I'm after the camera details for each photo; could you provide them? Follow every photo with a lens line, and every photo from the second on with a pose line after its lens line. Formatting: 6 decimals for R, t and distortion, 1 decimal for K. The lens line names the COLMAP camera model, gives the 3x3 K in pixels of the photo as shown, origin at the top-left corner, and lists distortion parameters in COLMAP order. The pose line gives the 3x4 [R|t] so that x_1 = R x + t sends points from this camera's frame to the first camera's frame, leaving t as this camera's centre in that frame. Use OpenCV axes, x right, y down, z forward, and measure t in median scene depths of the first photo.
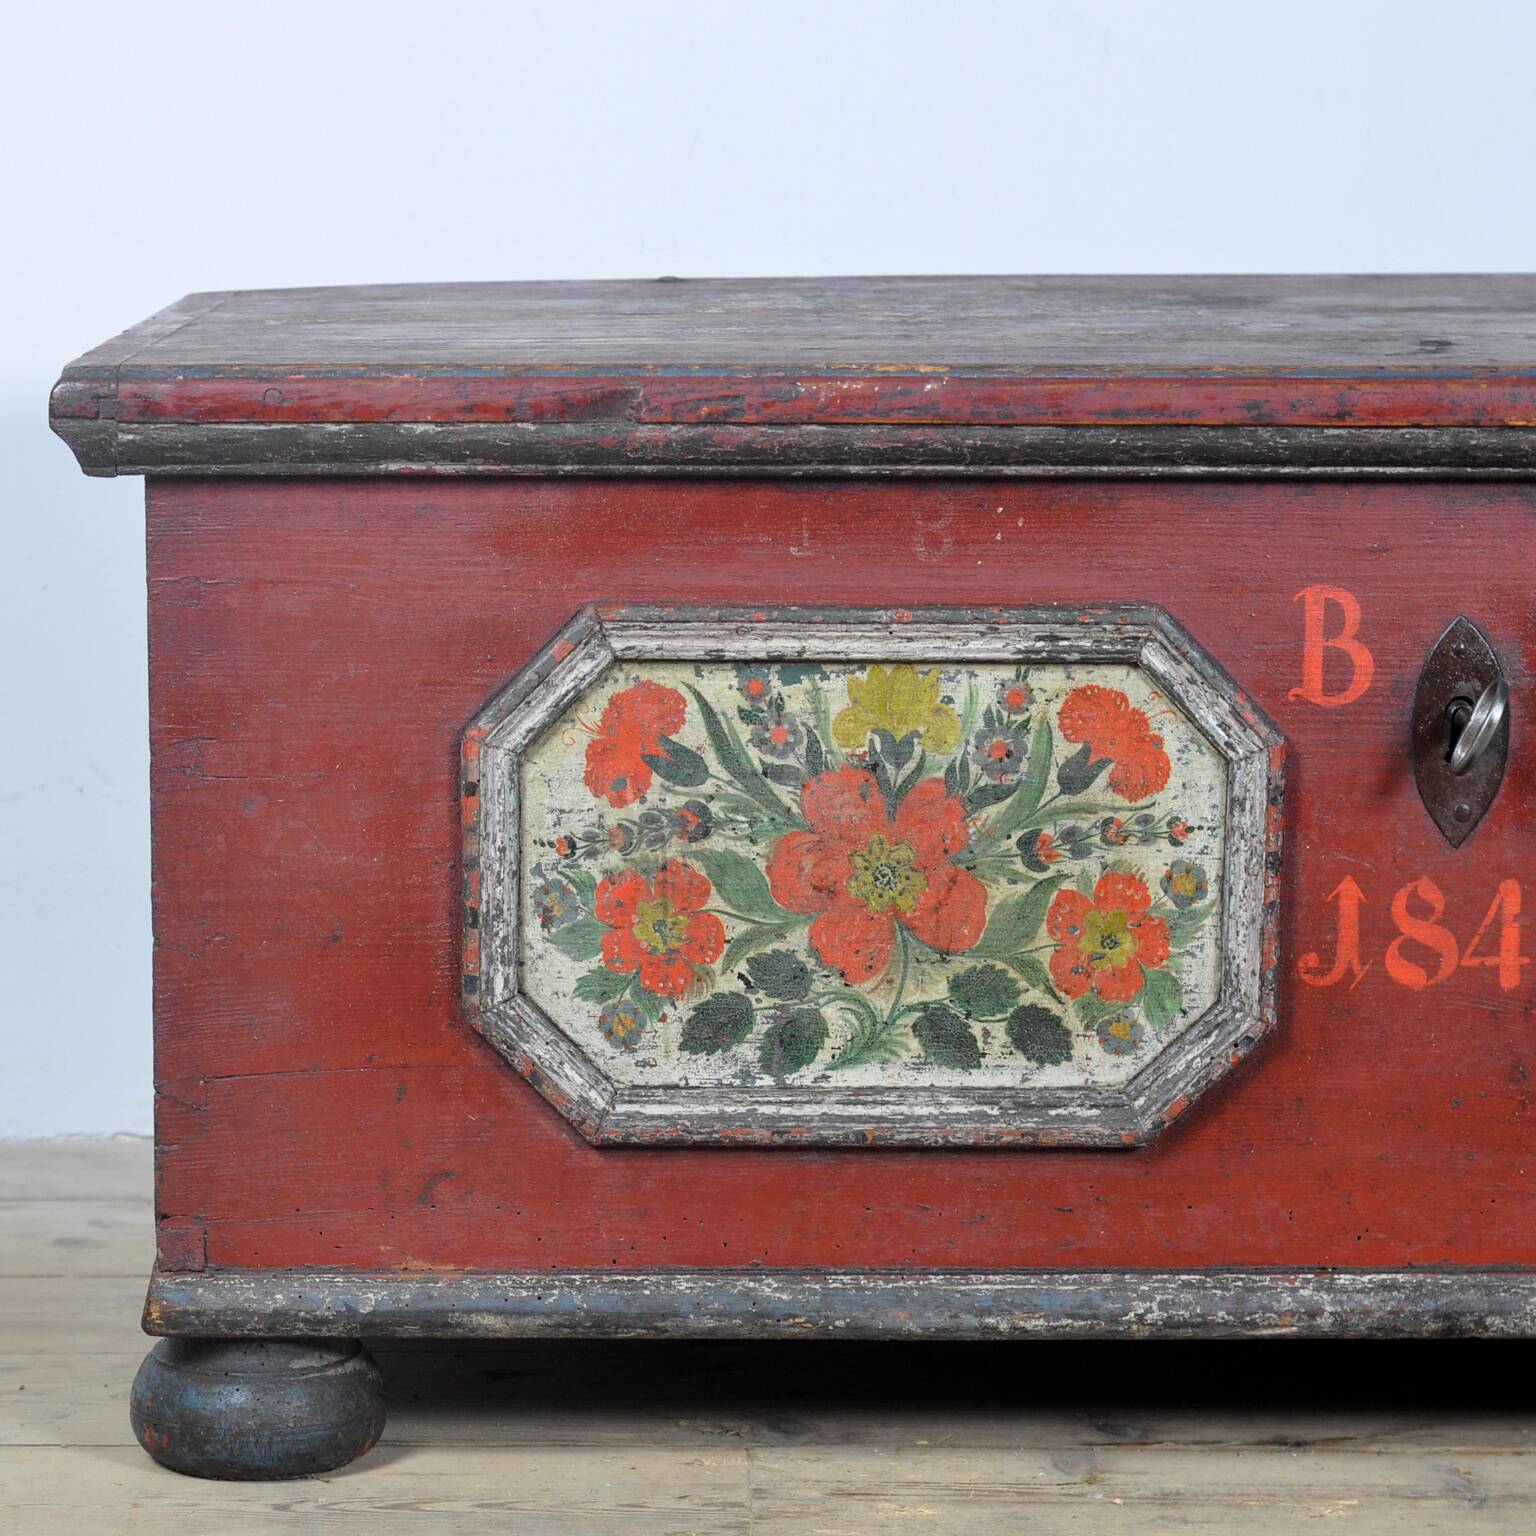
lens RADIAL K [[5890.0, 0, 597.2], [0, 5890.0, 882.2], [0, 0, 1]] dist [-0.001981, 0.000000]
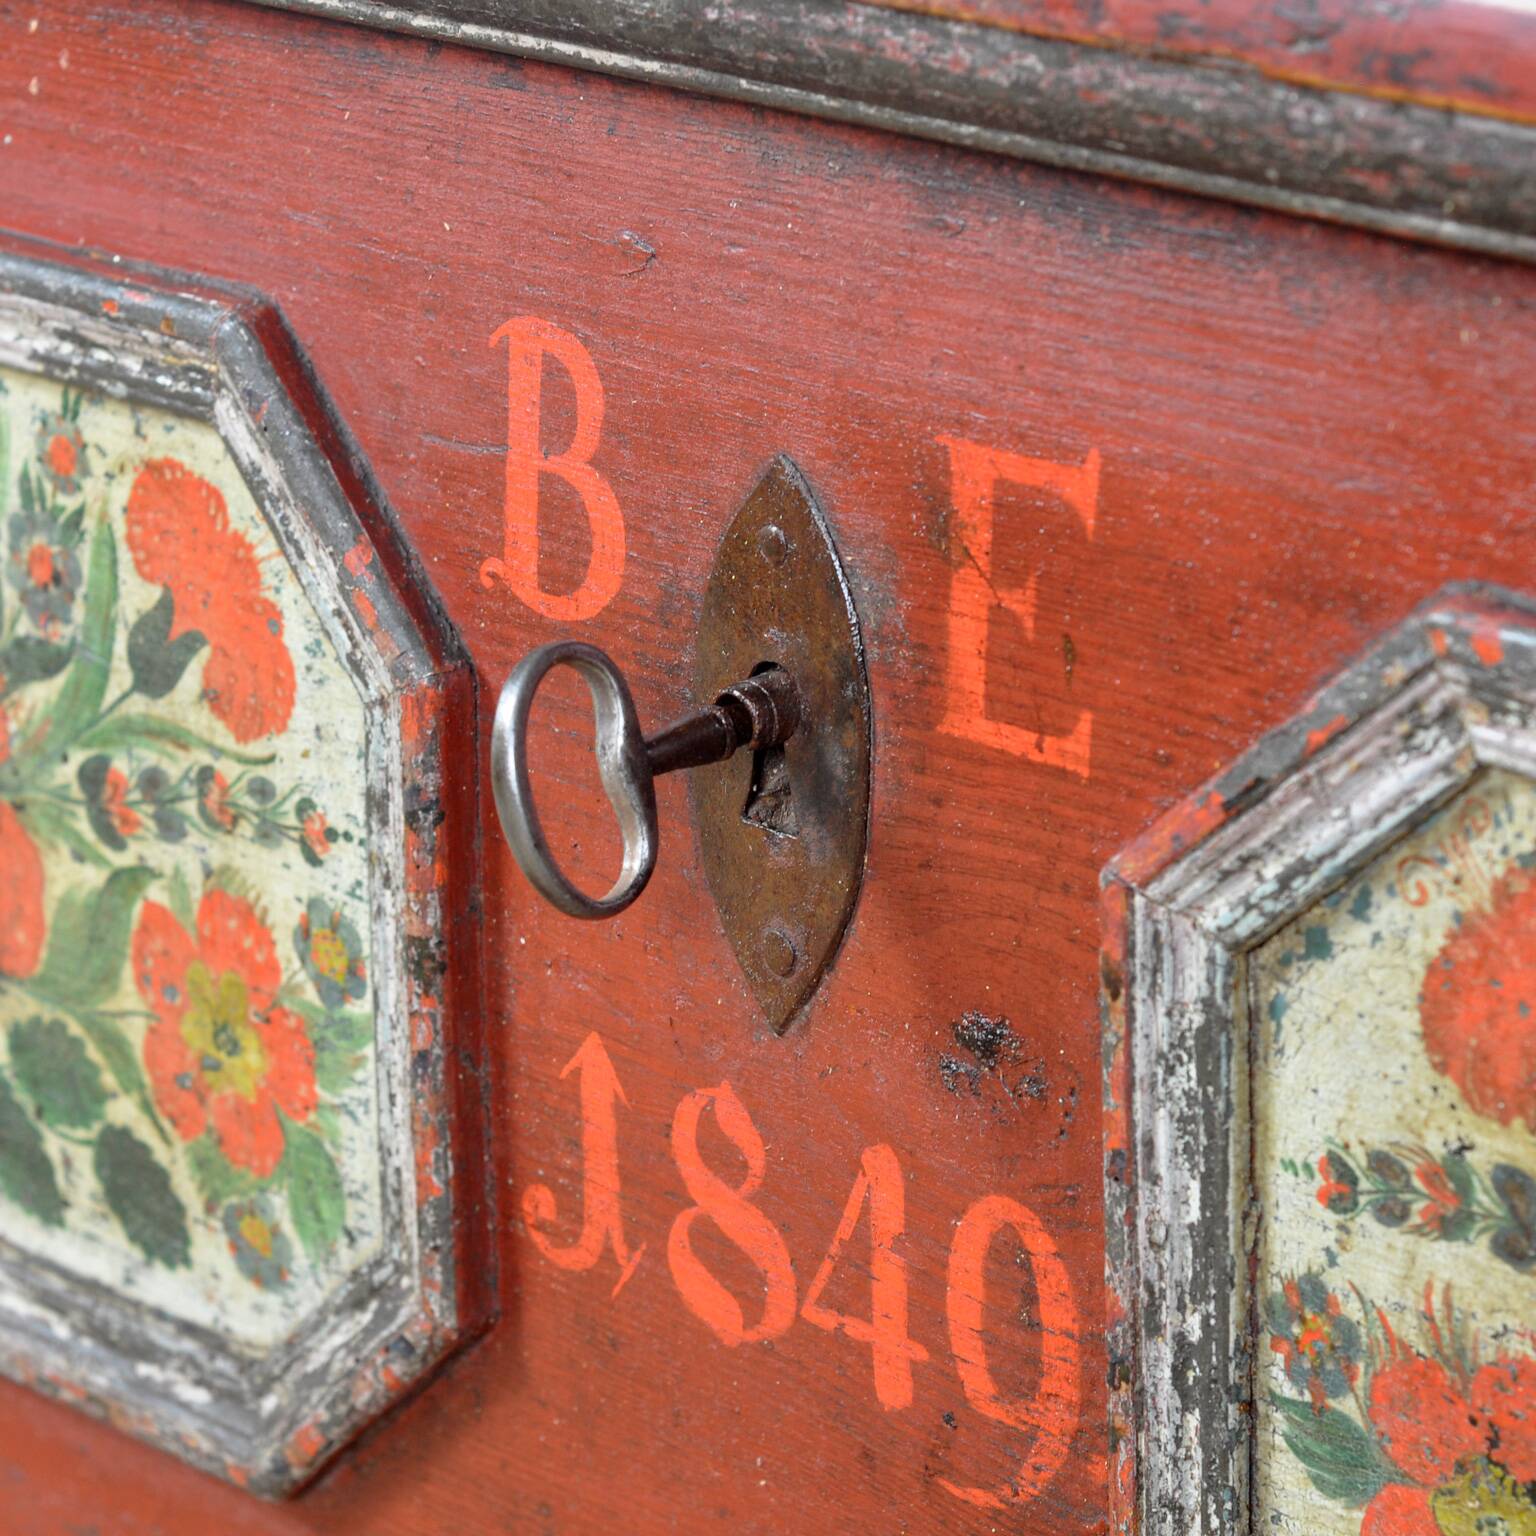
lens RADIAL K [[5541.5, 0, 806.9], [0, 5541.5, 663.4], [0, 0, 1]] dist [-0.030161, 0.000000]
pose [[0.720221, 0.204604, -0.662887, 0.385887], [-0.098100, 0.975955, 0.194650, -0.101568], [0.686774, -0.075162, 0.722974, 0.737113]]
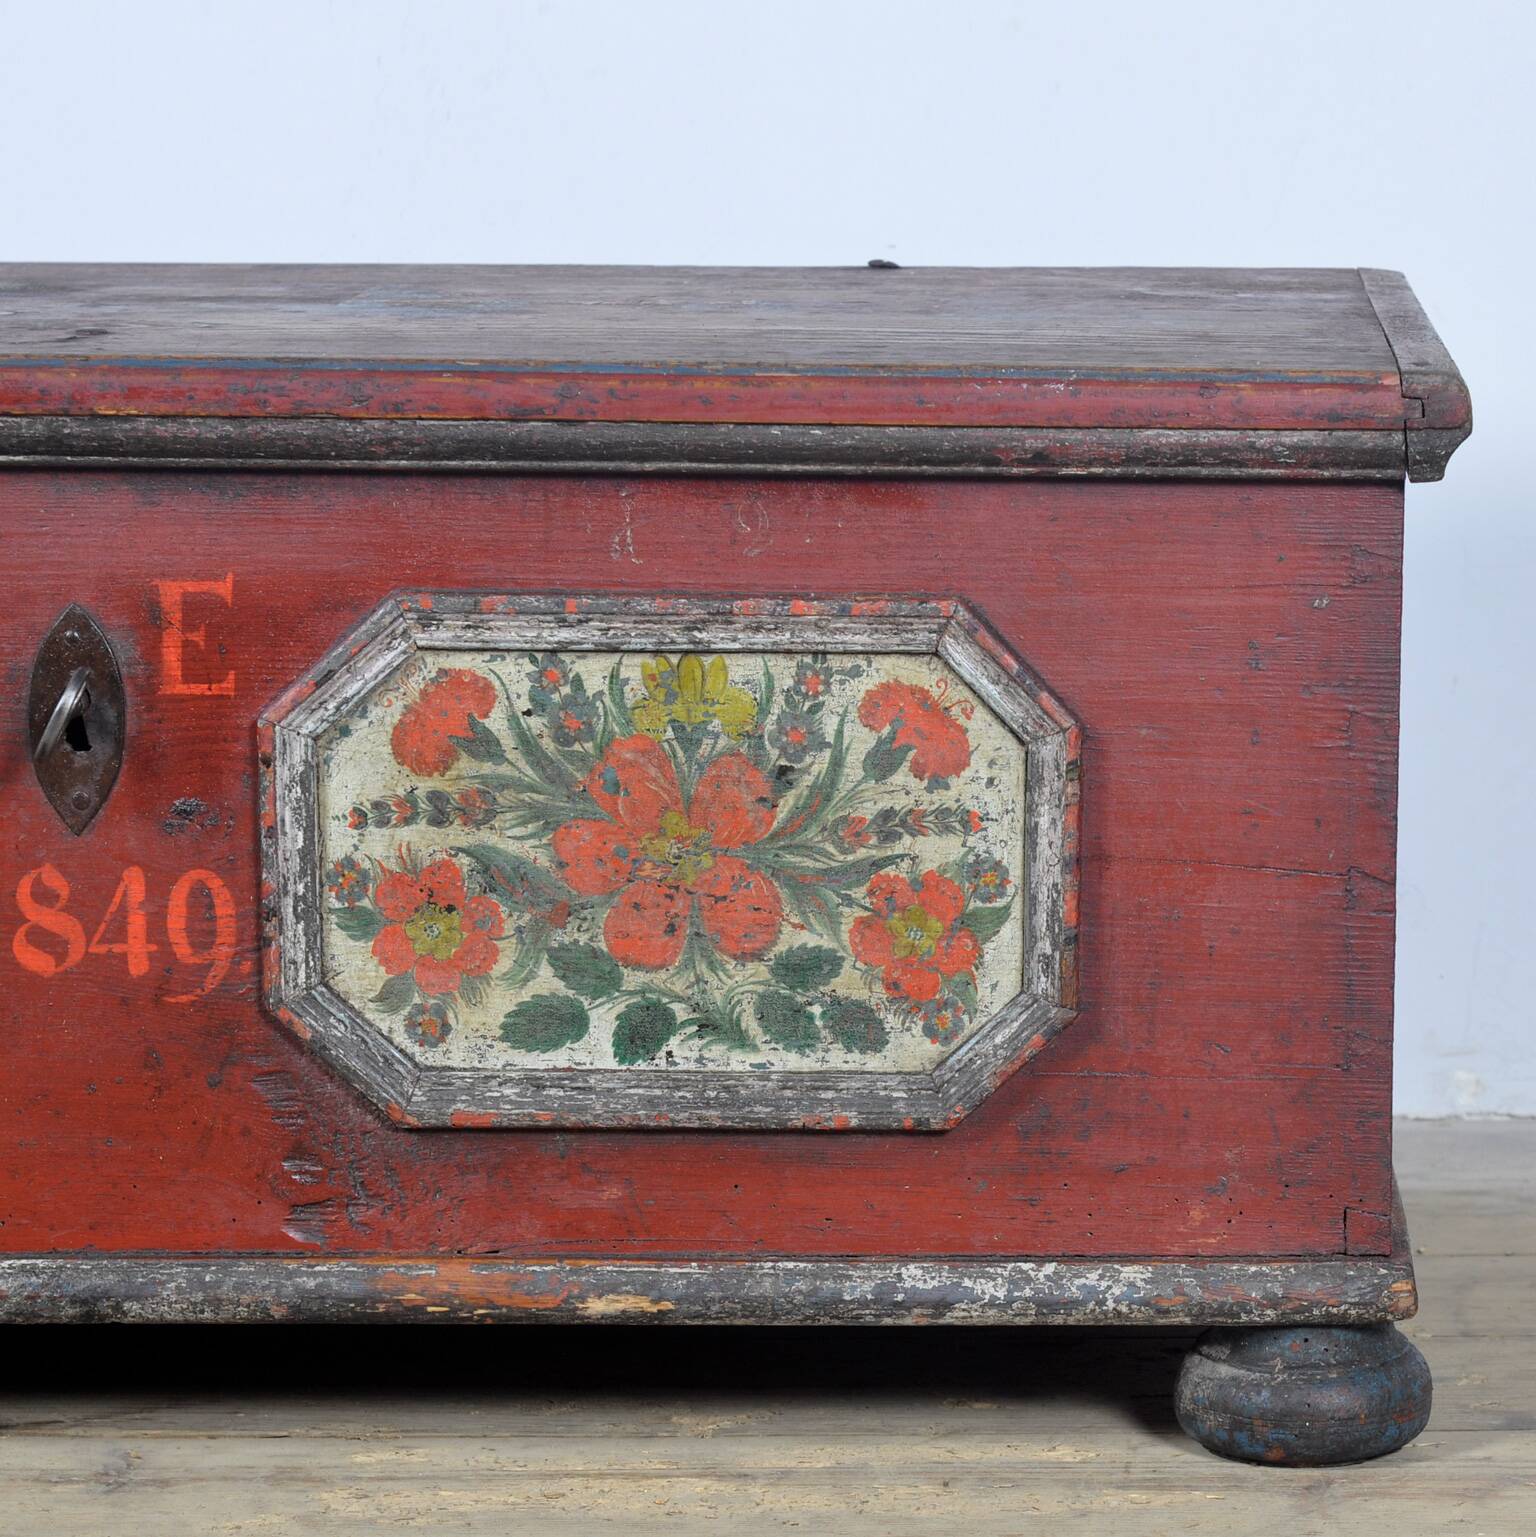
lens RADIAL K [[5893.8, 0, 1180.4], [0, 5893.8, 927.7], [0, 0, 1]] dist [-0.001981, 0.000000]
pose [[0.999485, 0.003482, 0.031887, 0.301585], [-0.003903, 0.999906, 0.013140, -0.003998], [-0.031838, -0.013258, 0.999405, -0.009655]]
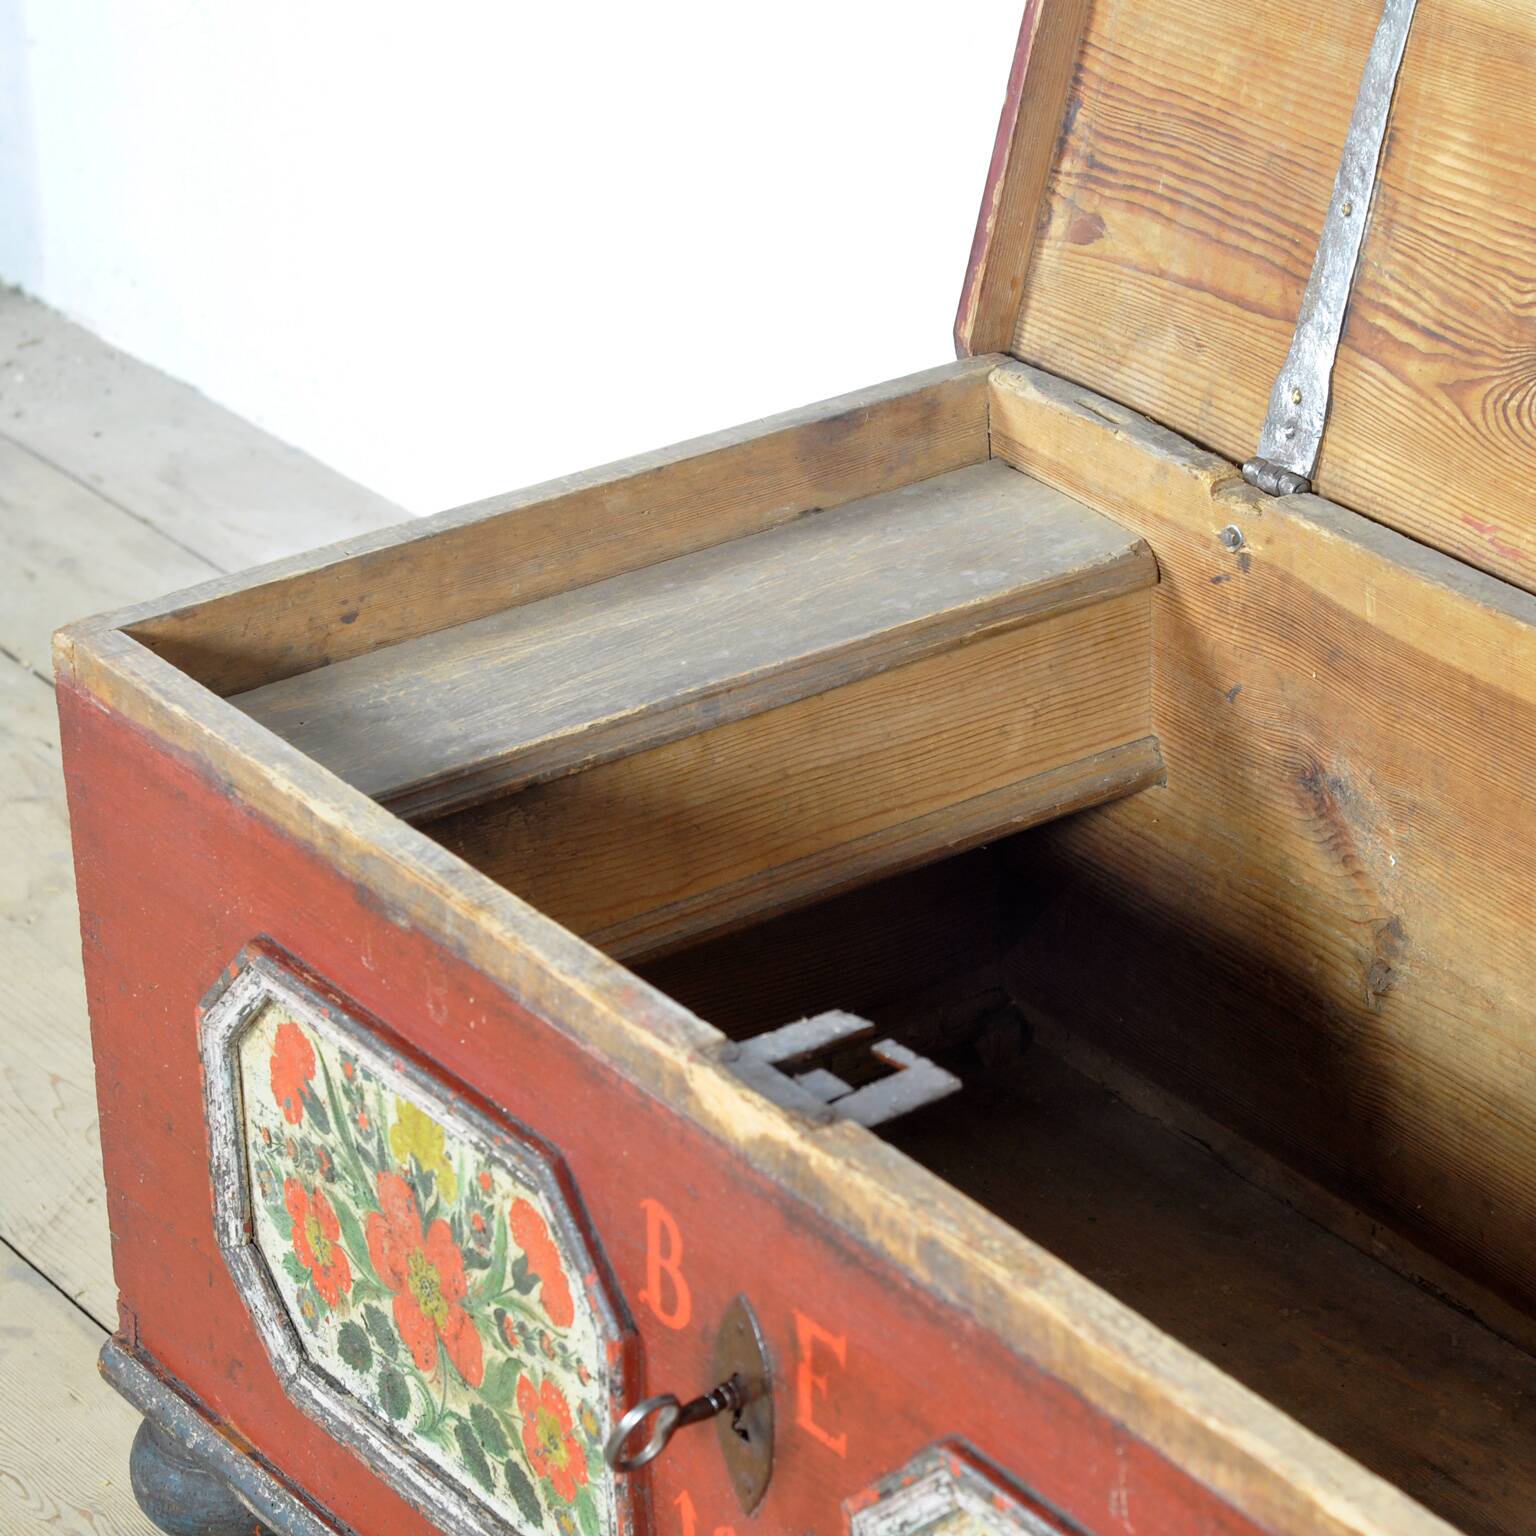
lens RADIAL K [[5425.2, 0, 766.0], [0, 5425.2, 772.1], [0, 0, 1]] dist [-0.020537, 0.000000]
pose [[0.574073, 0.334030, -0.747572, 0.736511], [-0.086203, 0.932587, 0.350502, -0.407665], [0.814254, -0.136771, 0.564167, 0.544275]]
